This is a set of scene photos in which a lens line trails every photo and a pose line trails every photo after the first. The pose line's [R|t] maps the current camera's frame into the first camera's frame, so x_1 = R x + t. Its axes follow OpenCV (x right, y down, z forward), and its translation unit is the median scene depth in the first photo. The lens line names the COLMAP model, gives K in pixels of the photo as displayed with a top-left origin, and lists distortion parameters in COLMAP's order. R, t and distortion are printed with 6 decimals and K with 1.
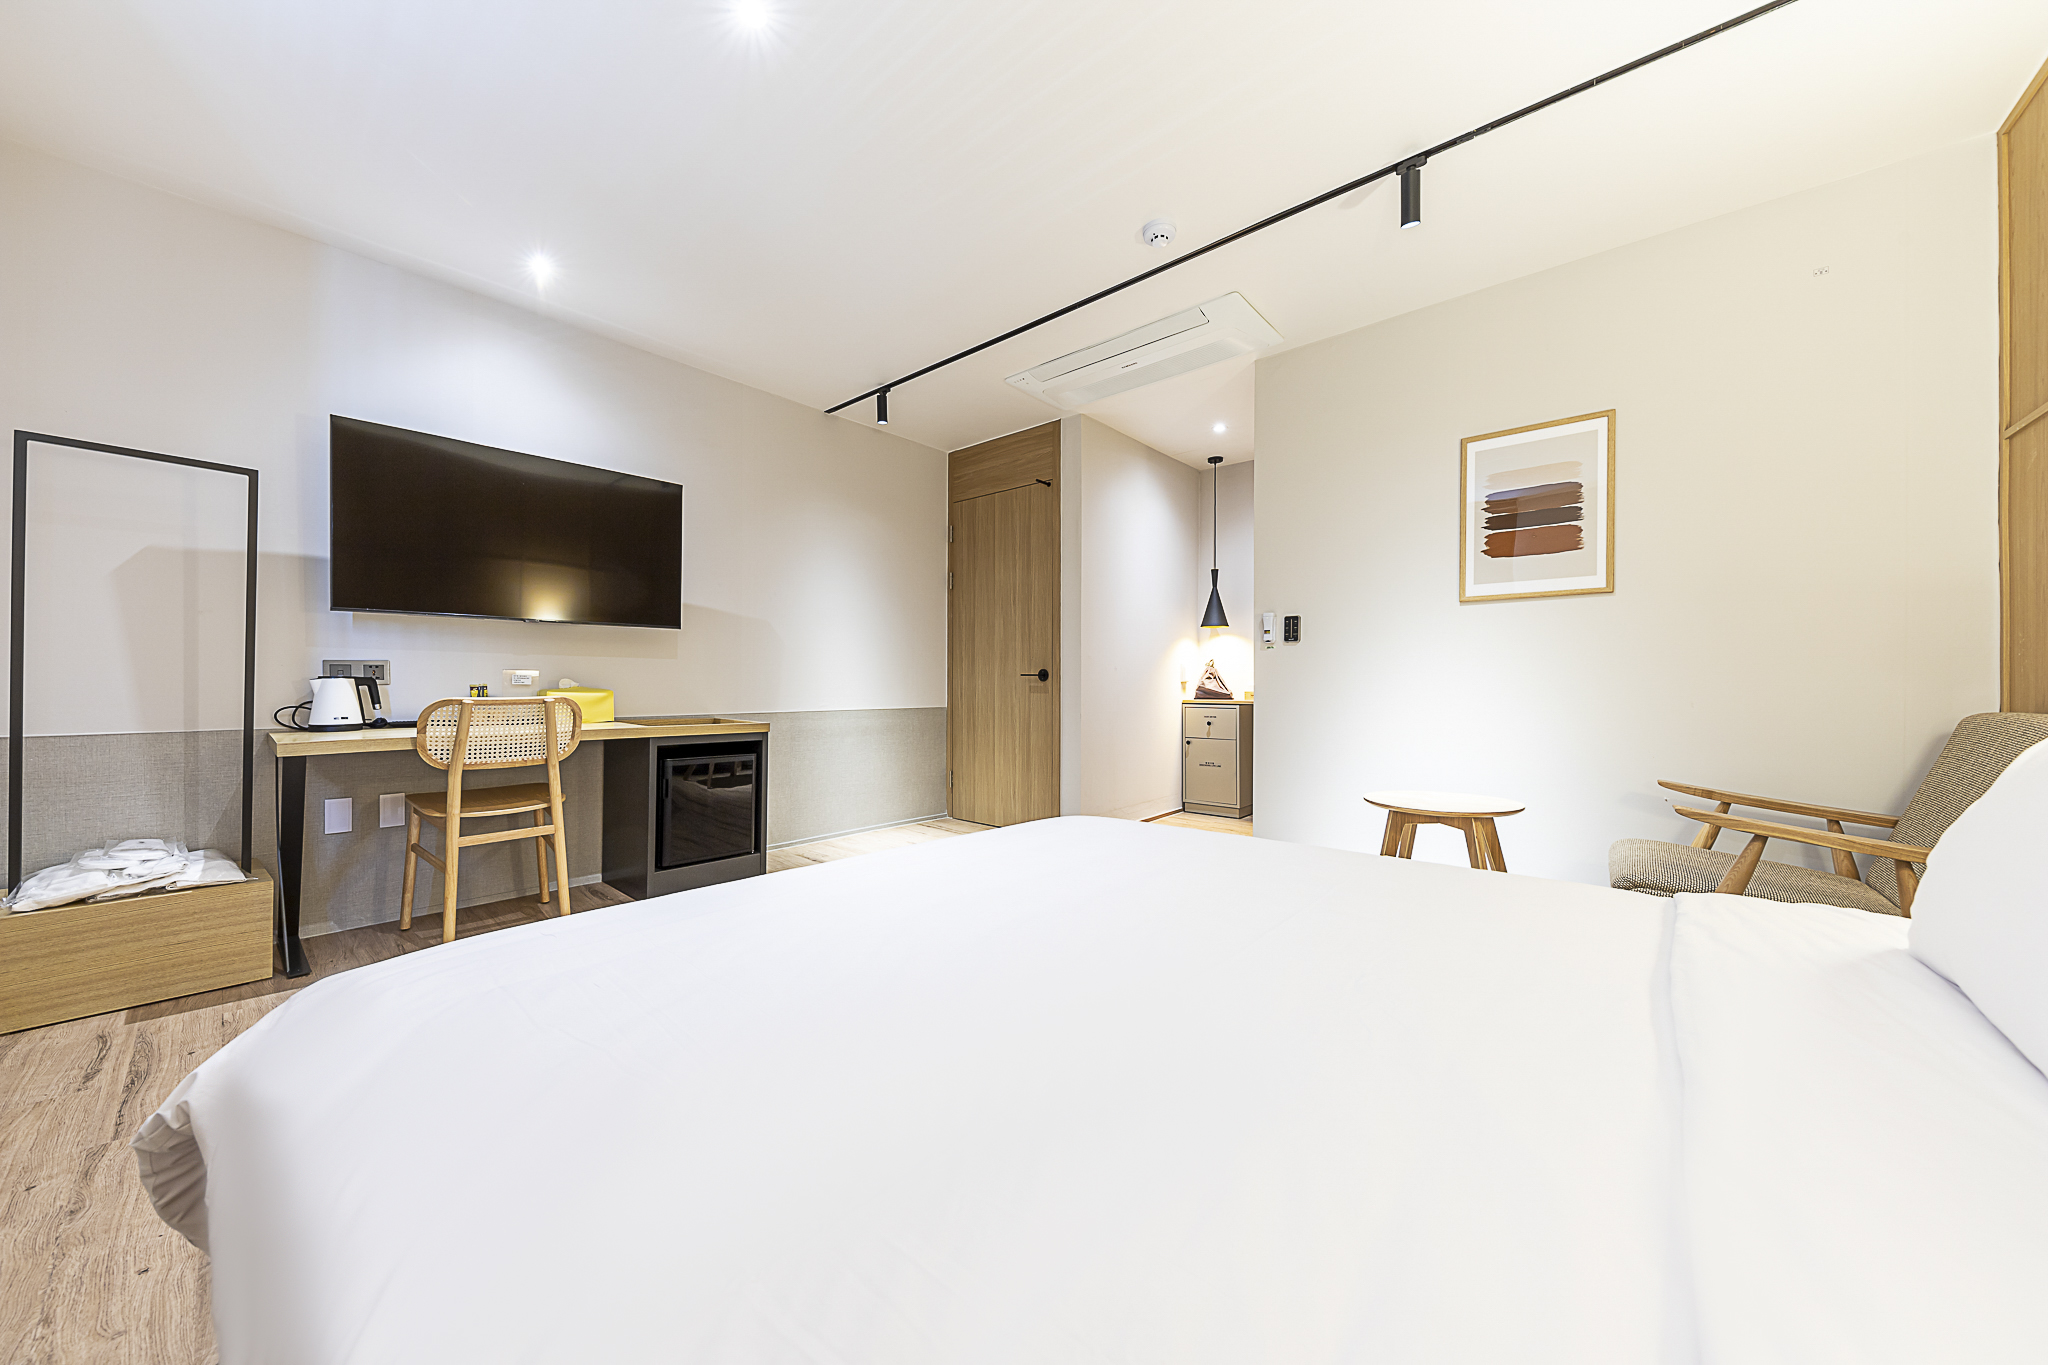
lens RADIAL K [[712.3, 0, 1037.5], [0, 712.3, 692.1], [0, 0, 1]] dist [-0.011742, -0.000788]
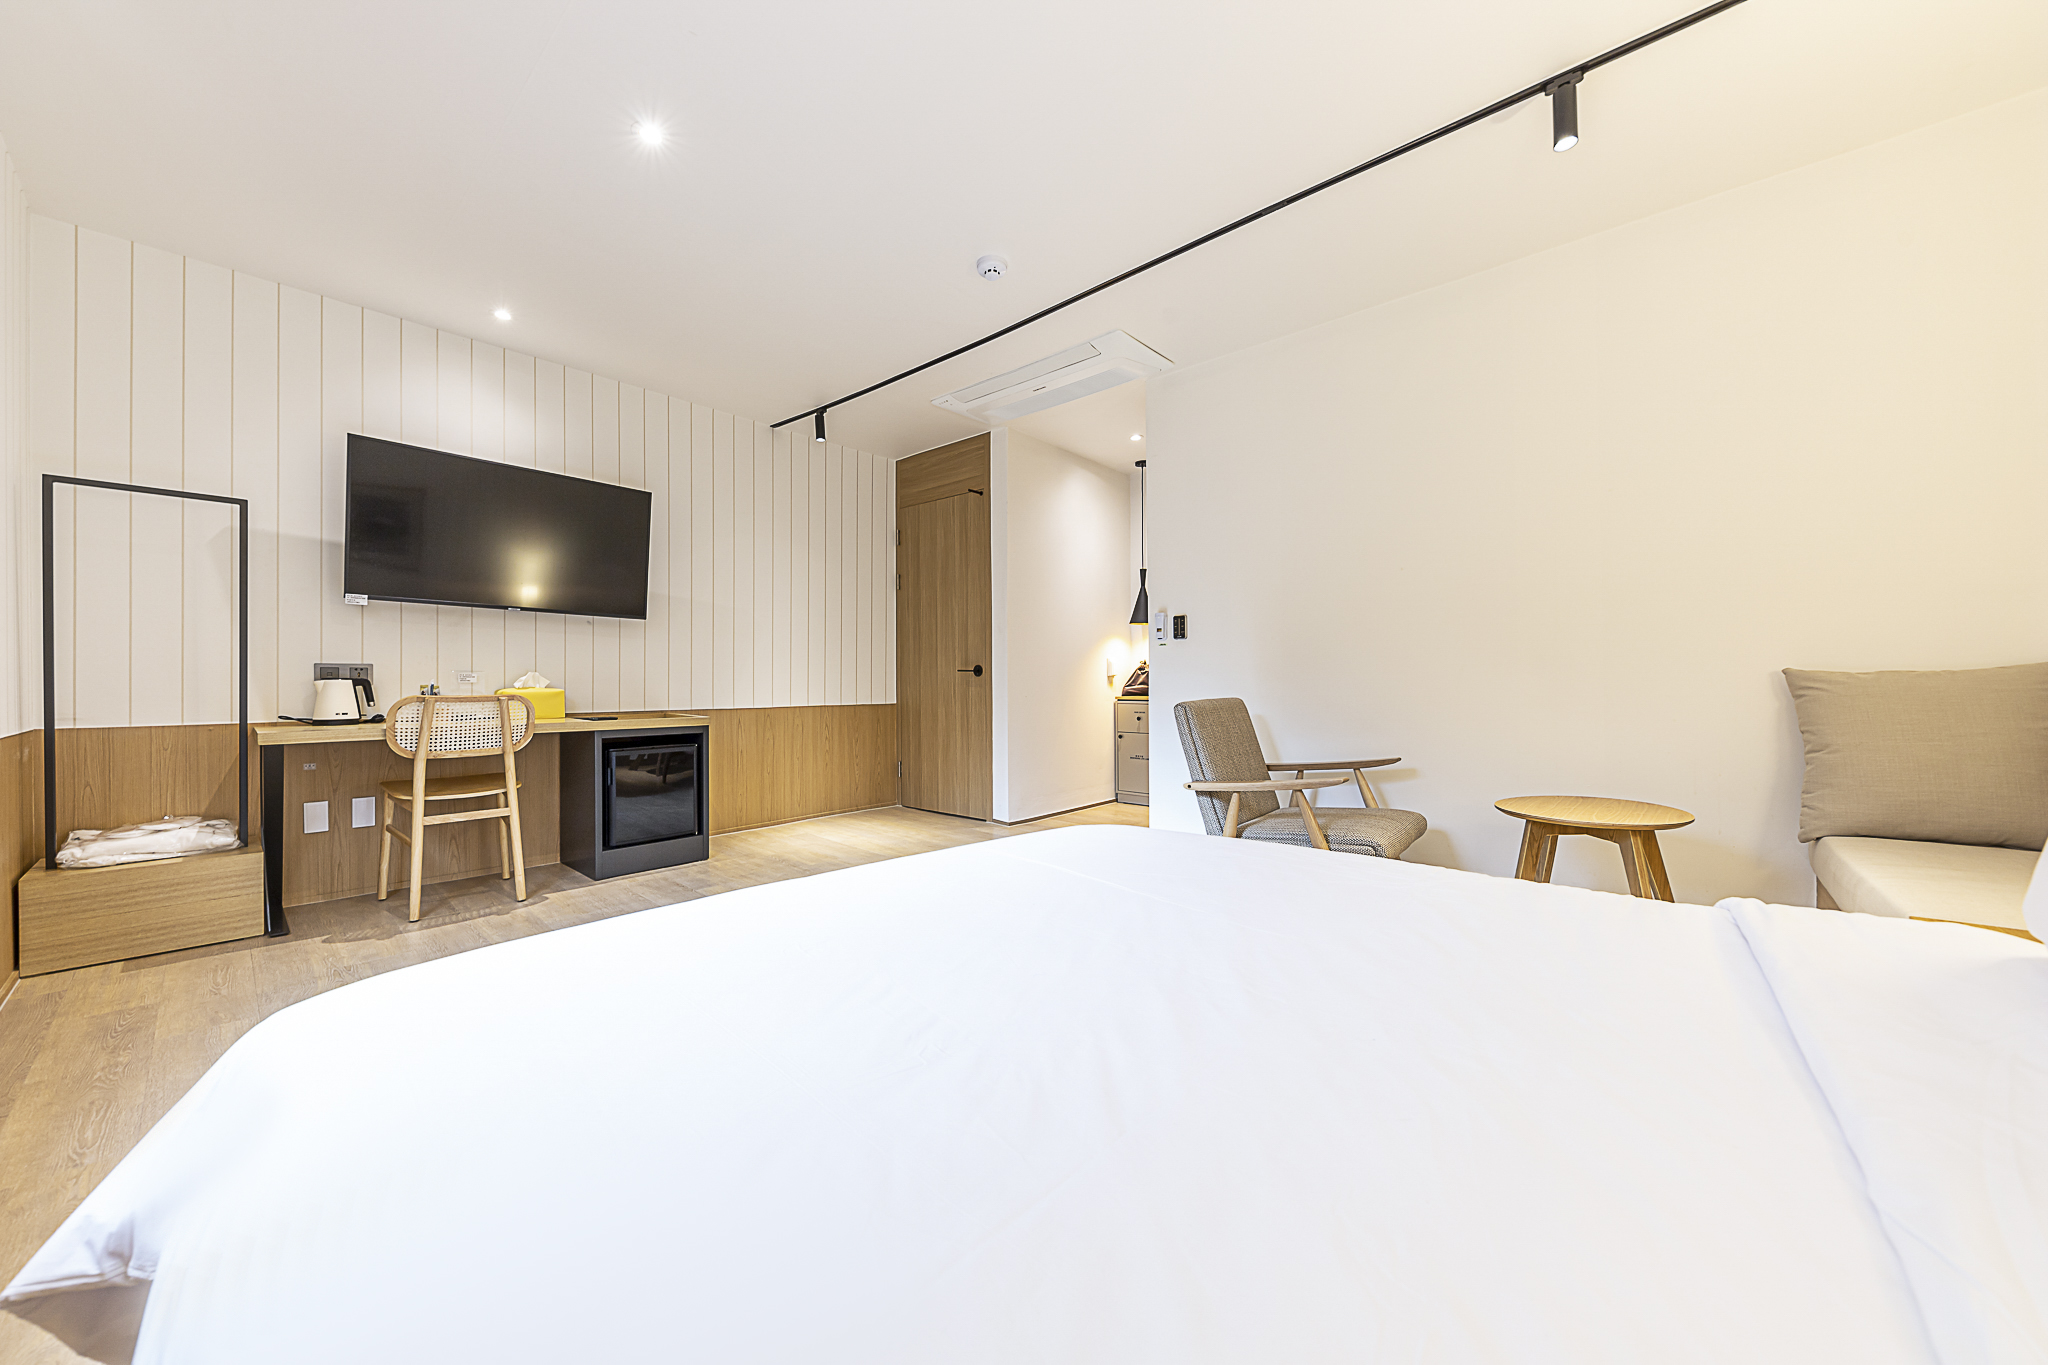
lens RADIAL K [[712.3, 0, 1024.3], [0, 712.3, 680.1], [0, 0, 1]] dist [-0.011742, -0.000788]
pose [[0.999966, -0.008212, 0.000871, 0.113536], [0.008220, 0.999926, -0.008963, 0.001168], [-0.000797, 0.008970, 0.999959, -0.106967]]
